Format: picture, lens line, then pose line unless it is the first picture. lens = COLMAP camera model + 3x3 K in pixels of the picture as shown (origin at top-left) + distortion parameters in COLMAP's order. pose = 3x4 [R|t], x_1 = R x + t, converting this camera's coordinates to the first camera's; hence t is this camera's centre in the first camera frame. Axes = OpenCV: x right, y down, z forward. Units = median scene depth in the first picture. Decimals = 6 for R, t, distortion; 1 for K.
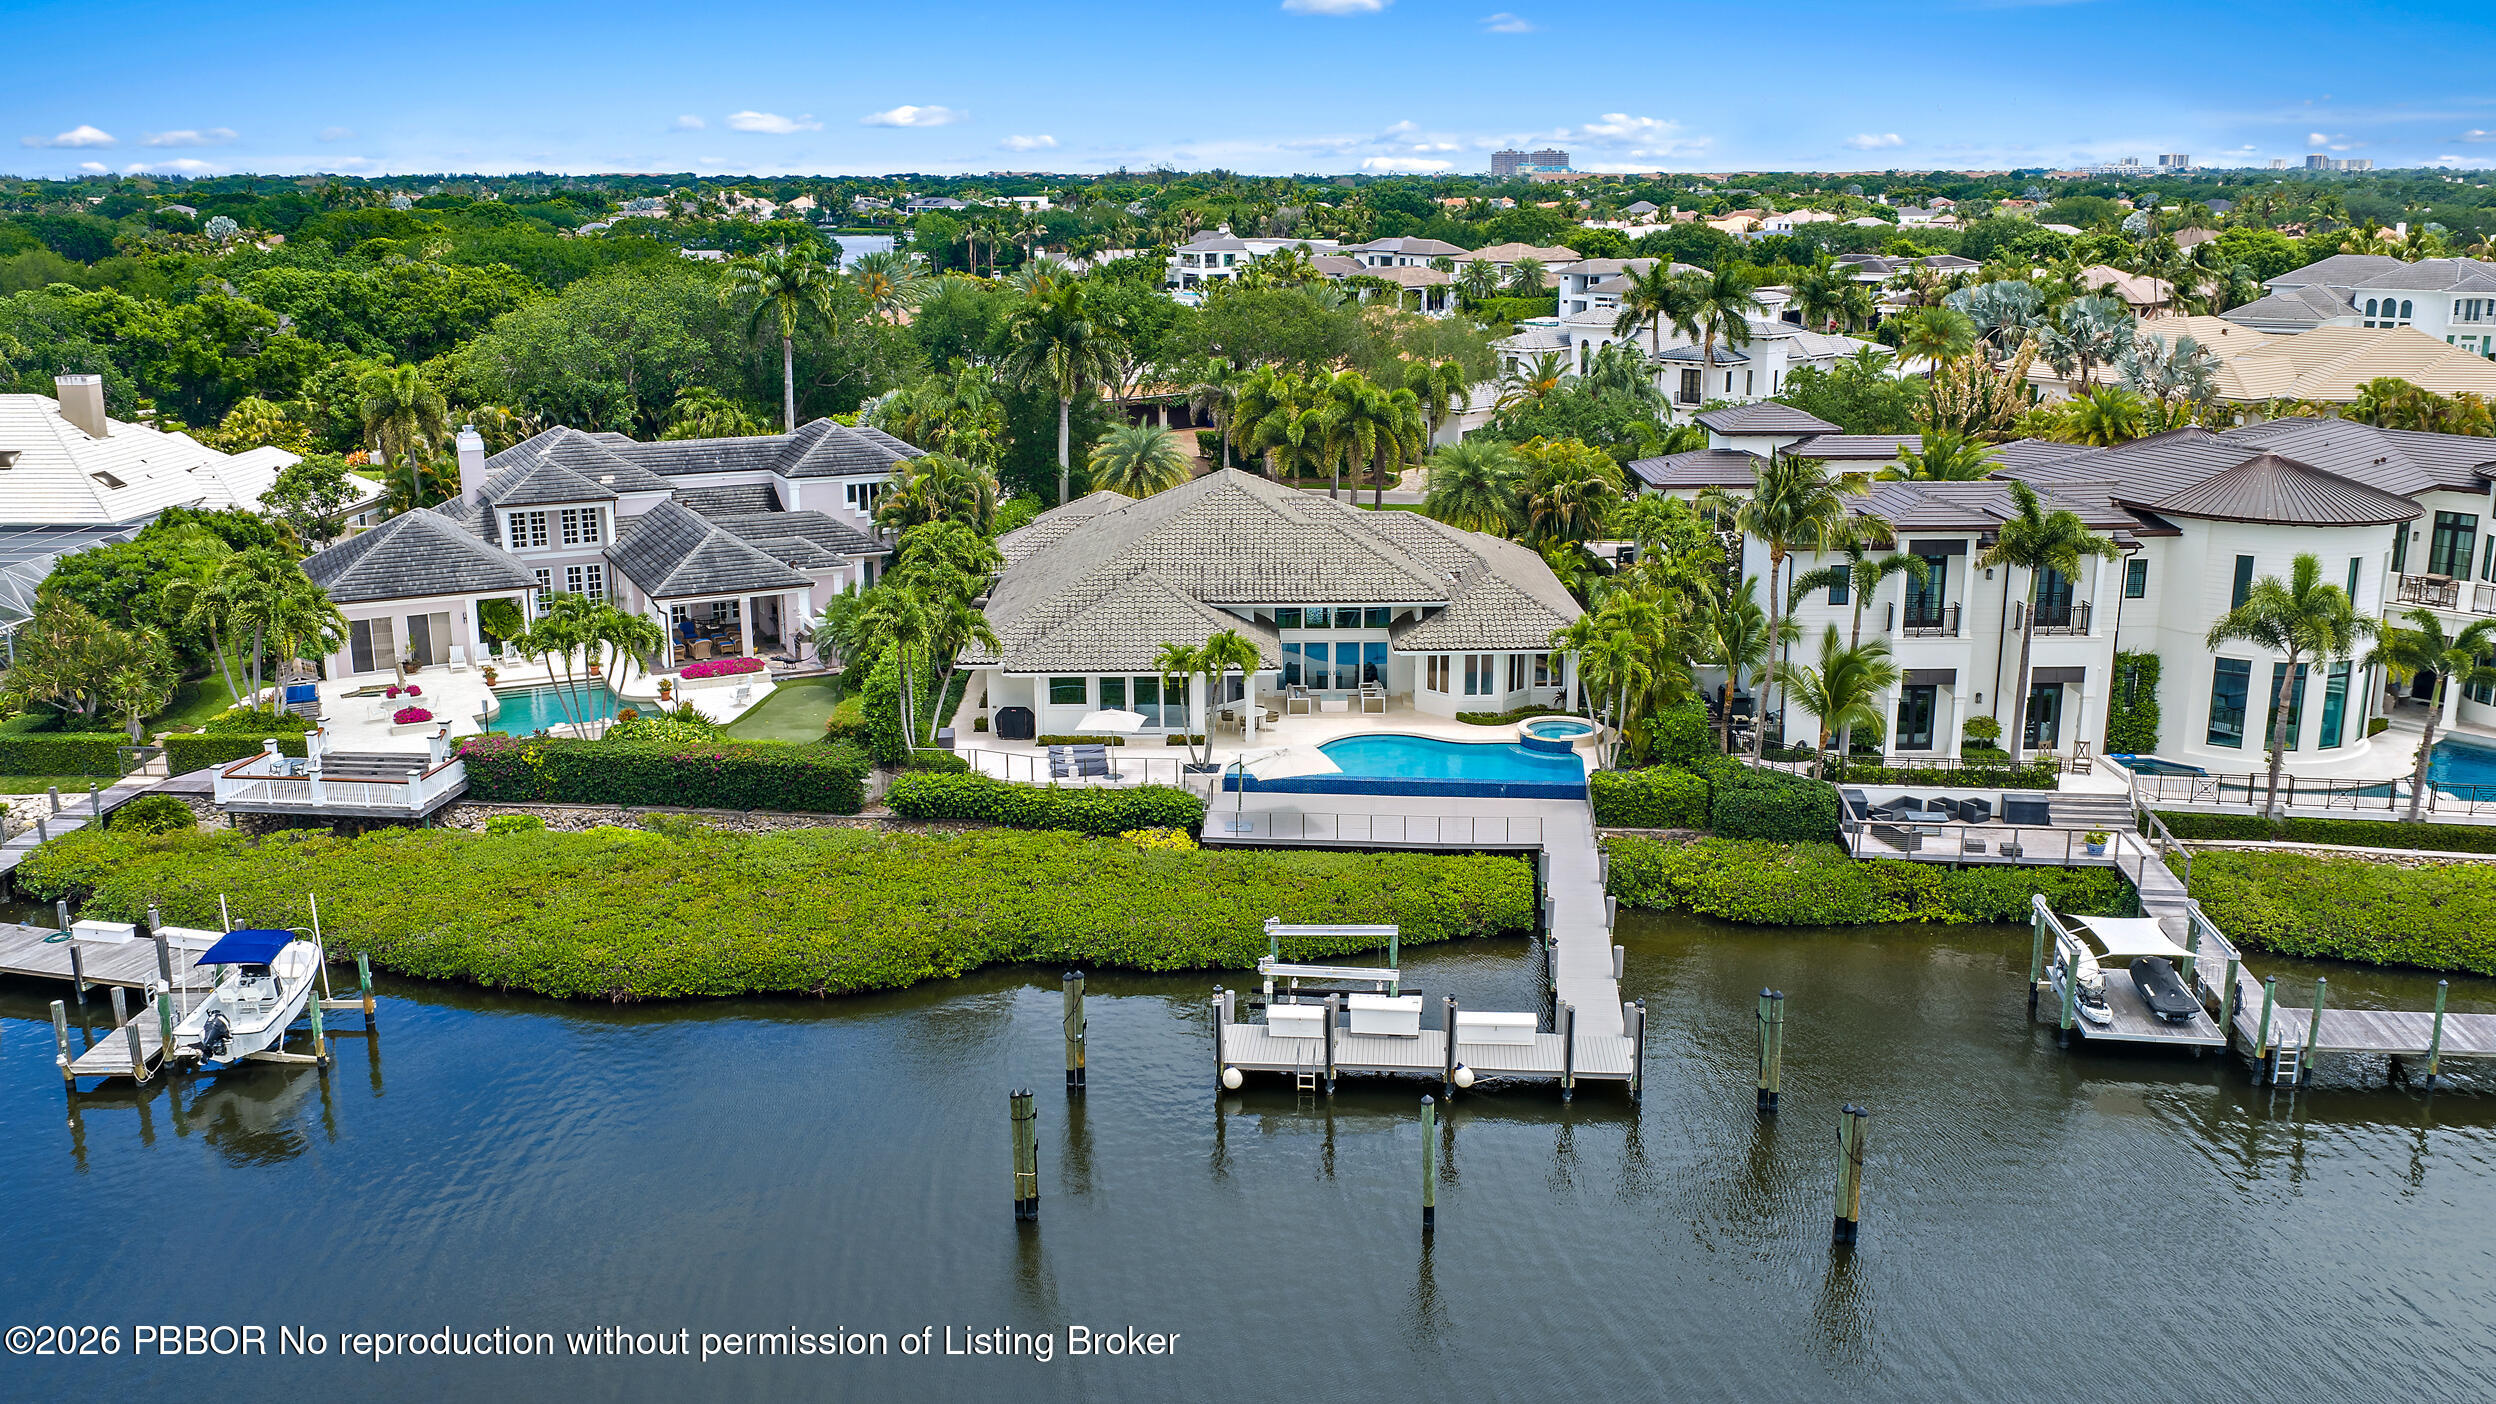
lens RADIAL K [[2047.0, 0, 1248.0], [0, 2047.0, 702.0], [0, 0, 1]] dist [0.024861, -0.045210]
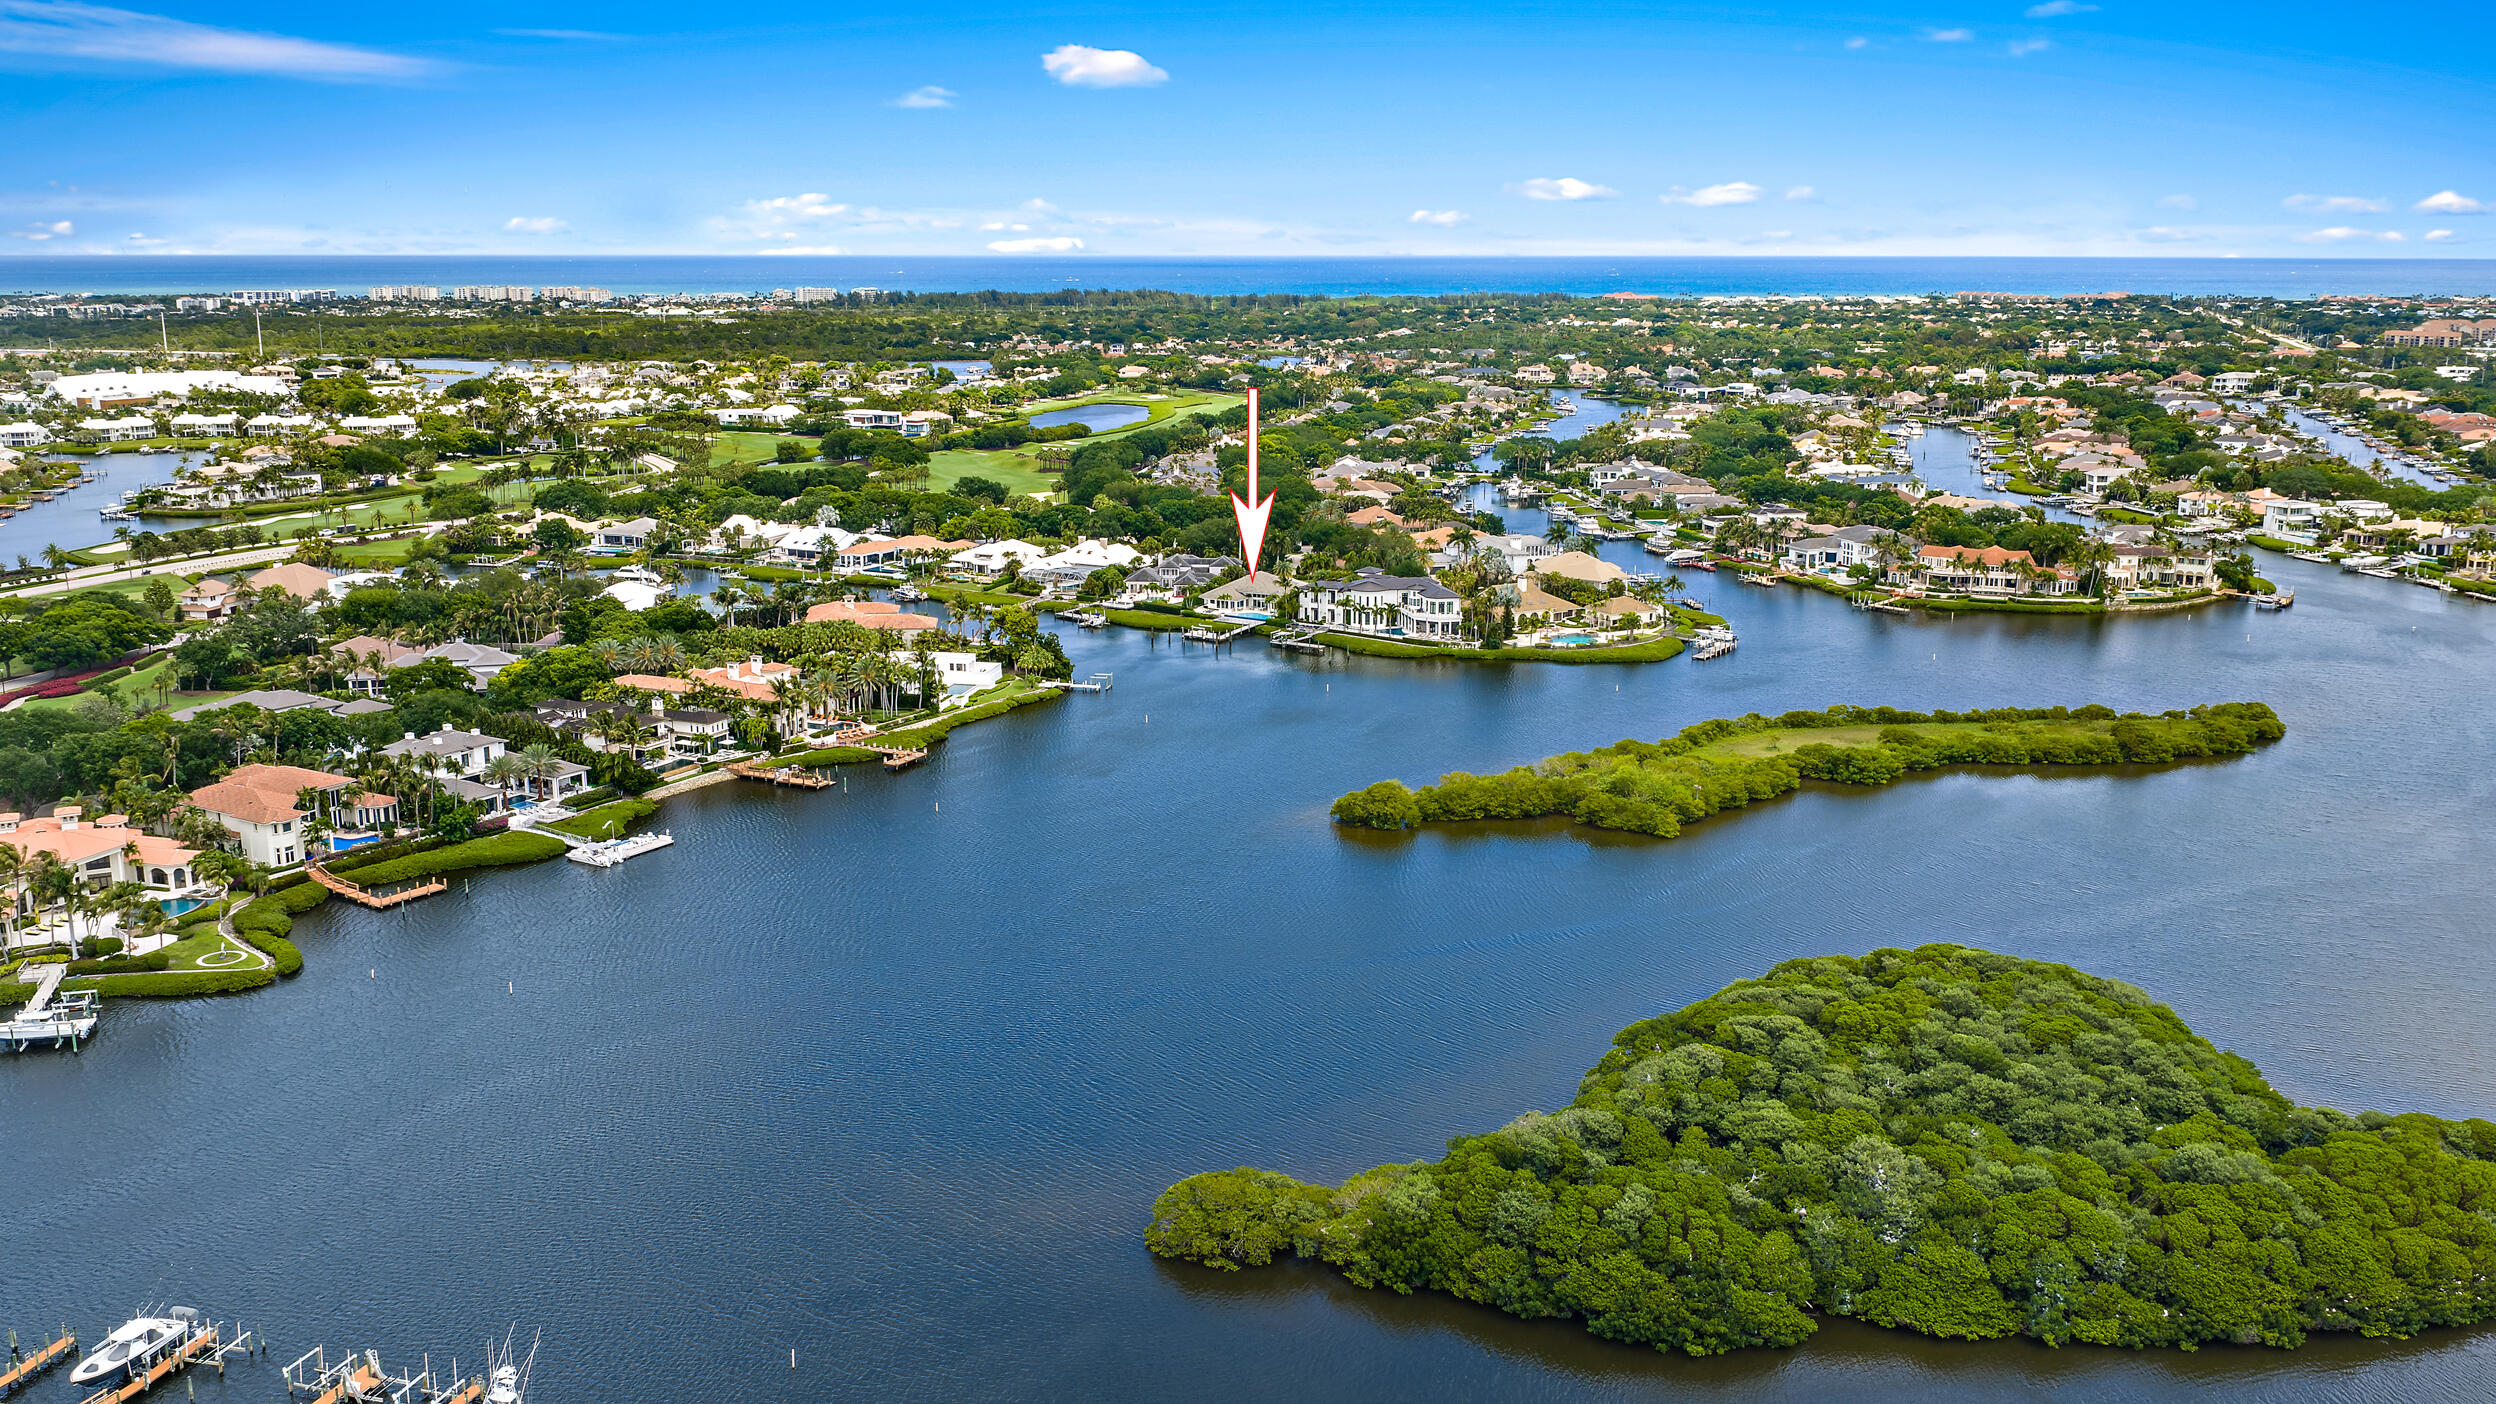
lens RADIAL K [[2047.0, 0, 1248.0], [0, 2047.0, 702.0], [0, 0, 1]] dist [0.024861, -0.045210]
pose [[0.875776, 0.111874, -0.469575, 3.344456], [-0.126227, 0.992001, 0.000921, 0.314053], [0.465922, 0.058467, 0.882892, -5.060258]]
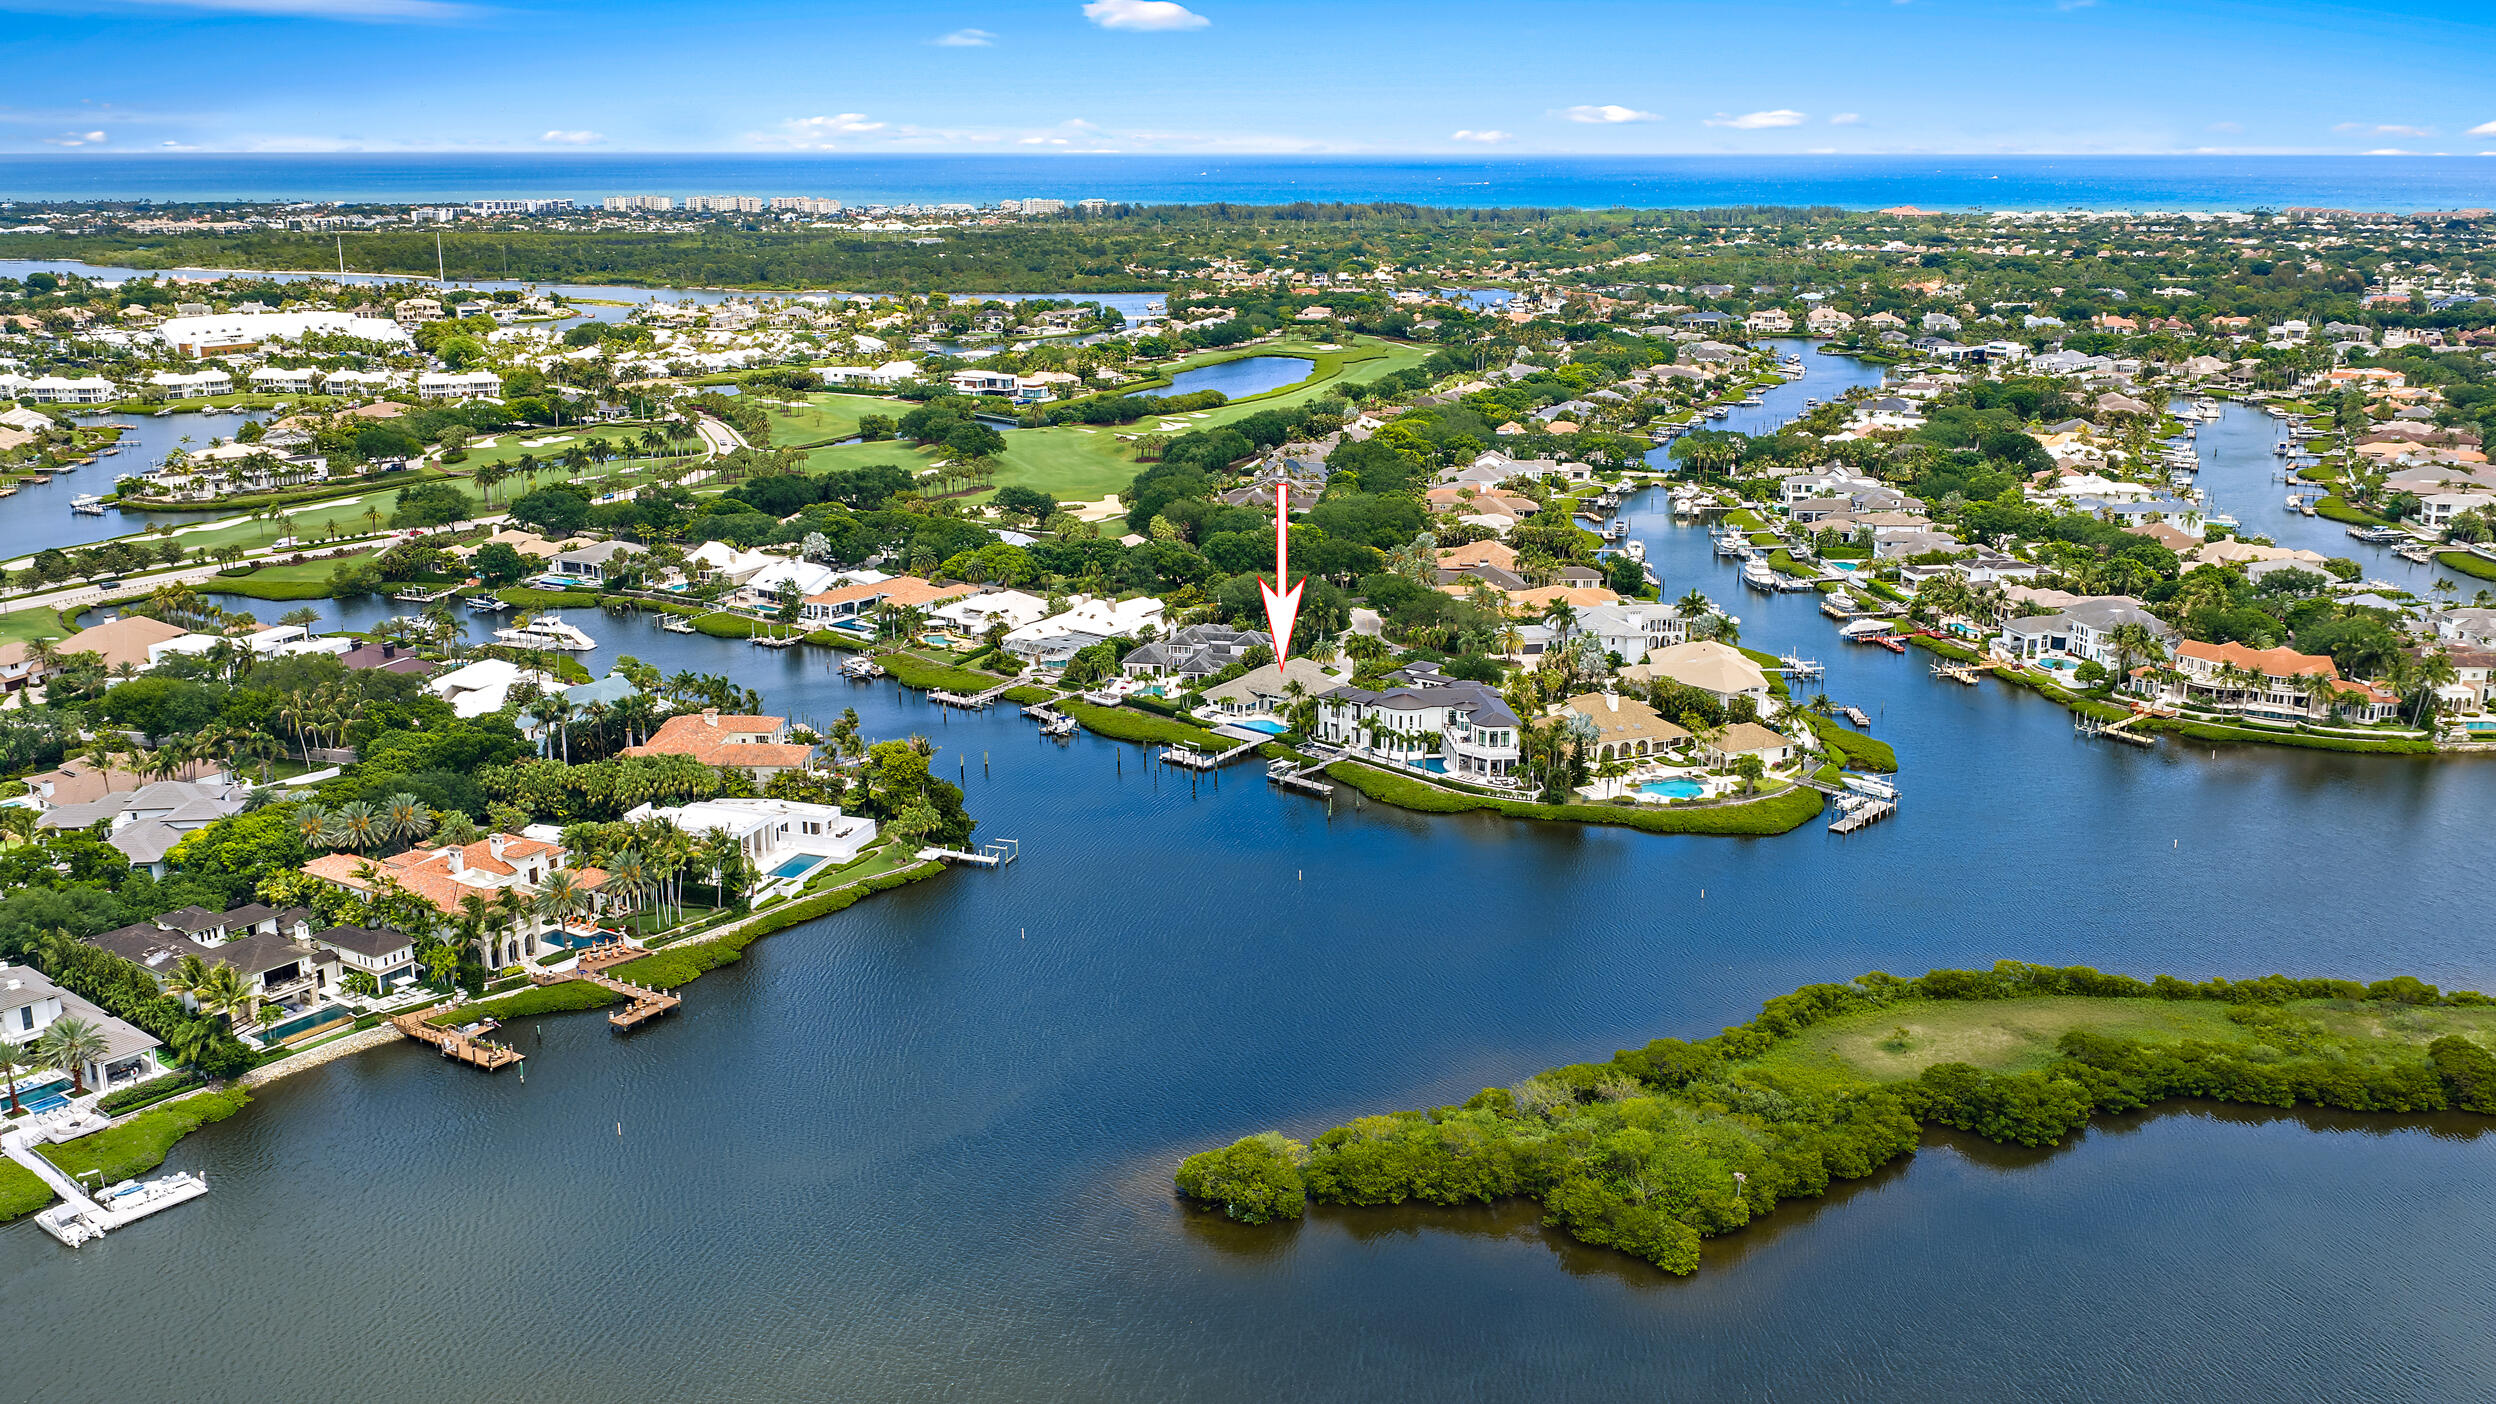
lens RADIAL K [[2076.2, 0, 1248.0], [0, 2076.2, 702.0], [0, 0, 1]] dist [0.018192, -0.026950]
pose [[0.807620, 0.159503, -0.567722, 3.114575], [-0.152171, 0.986489, 0.060684, -0.353990], [0.569731, 0.037381, 0.820980, -3.438252]]
